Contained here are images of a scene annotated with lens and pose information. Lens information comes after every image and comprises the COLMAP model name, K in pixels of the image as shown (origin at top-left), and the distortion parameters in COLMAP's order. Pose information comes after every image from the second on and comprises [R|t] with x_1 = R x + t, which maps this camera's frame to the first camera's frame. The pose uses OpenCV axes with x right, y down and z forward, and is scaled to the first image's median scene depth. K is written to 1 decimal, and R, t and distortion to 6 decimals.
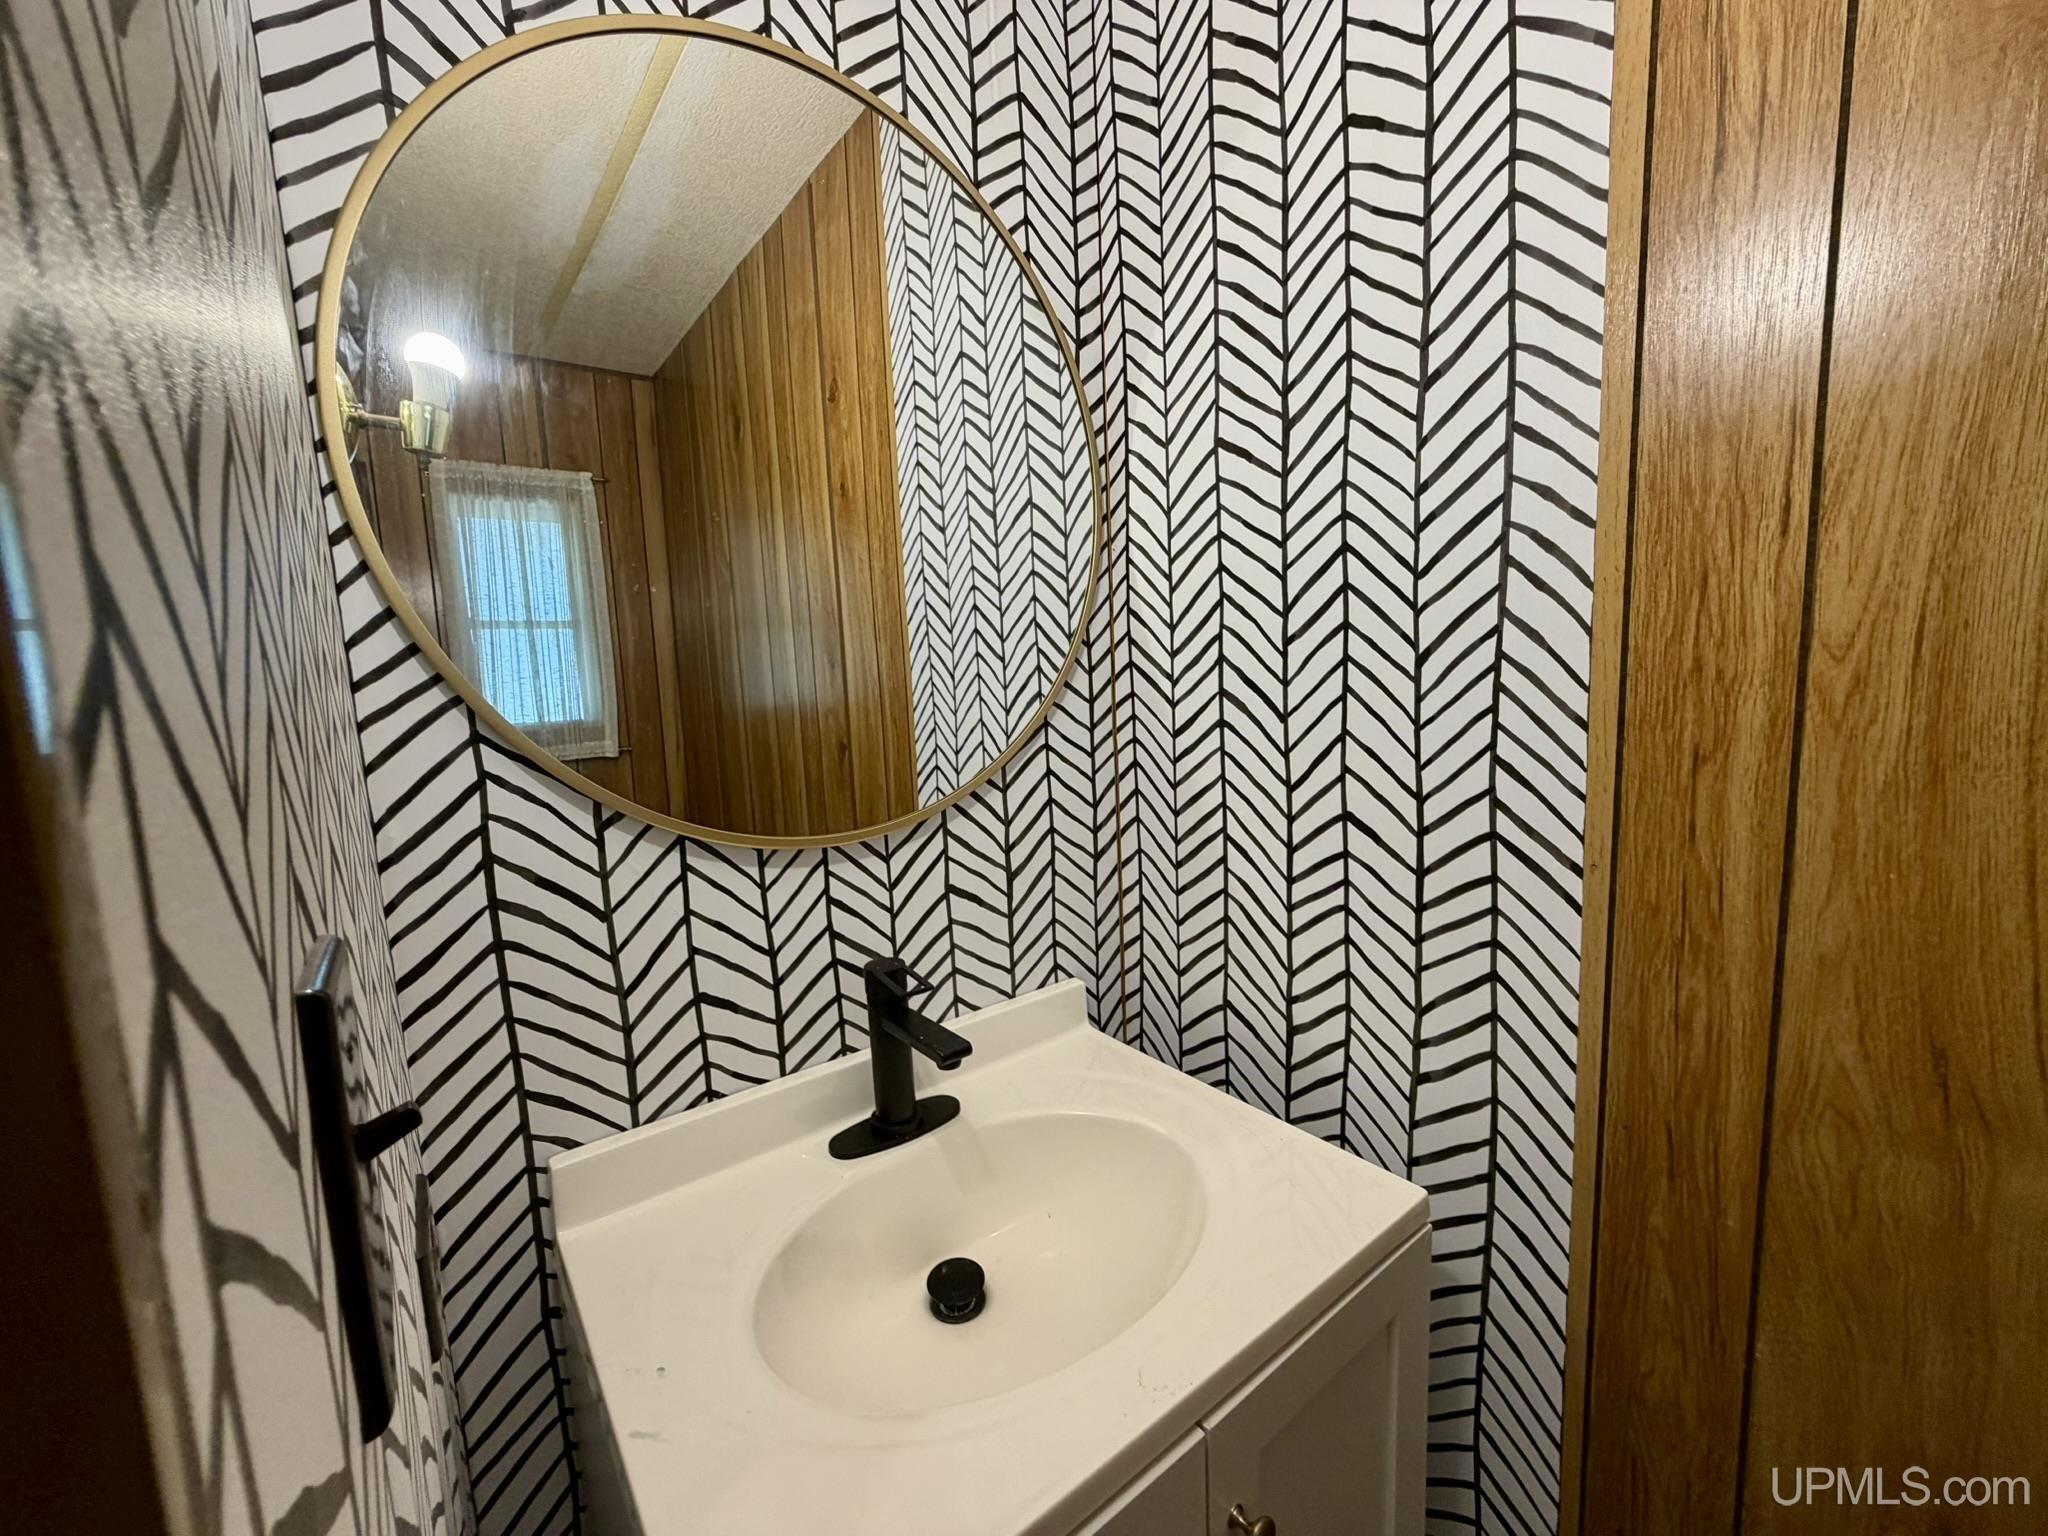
lens RADIAL K [[817.0, 0, 1017.2], [0, 817.0, 772.8], [0, 0, 1]] dist [-0.005085, 0.000157]
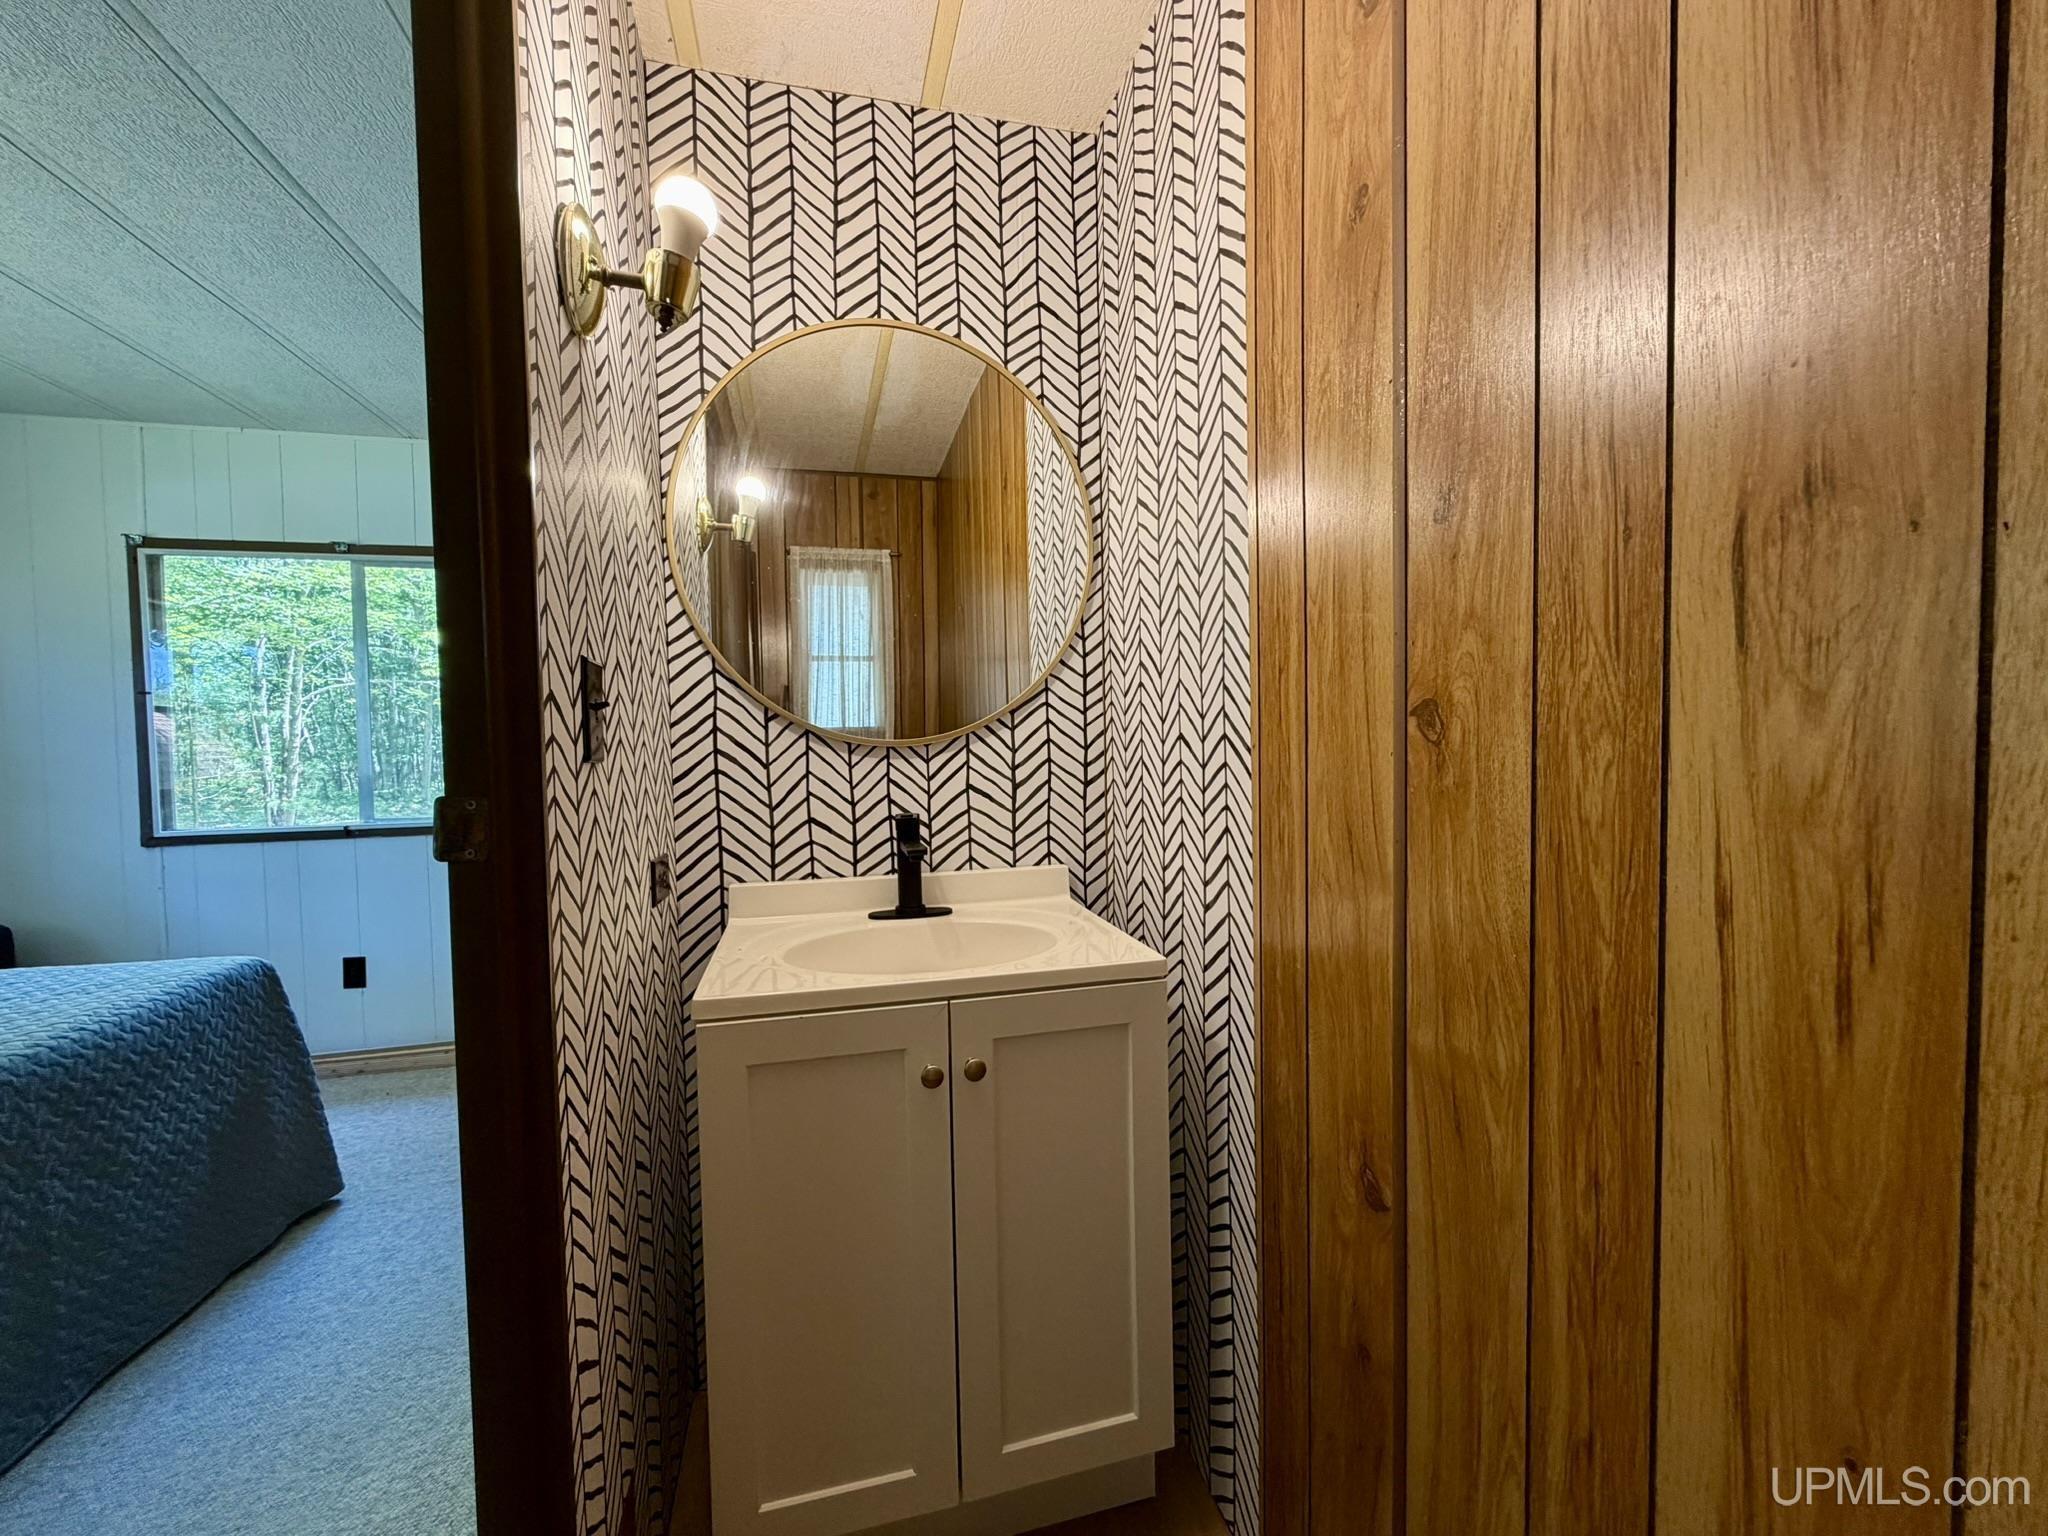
lens RADIAL K [[817.0, 0, 1017.2], [0, 817.0, 772.8], [0, 0, 1]] dist [-0.005085, 0.000157]
pose [[0.920485, 0.043125, -0.388392, 0.752120], [-0.070913, 0.995824, -0.057492, 0.241405], [0.384291, 0.080463, 0.919699, -0.529368]]
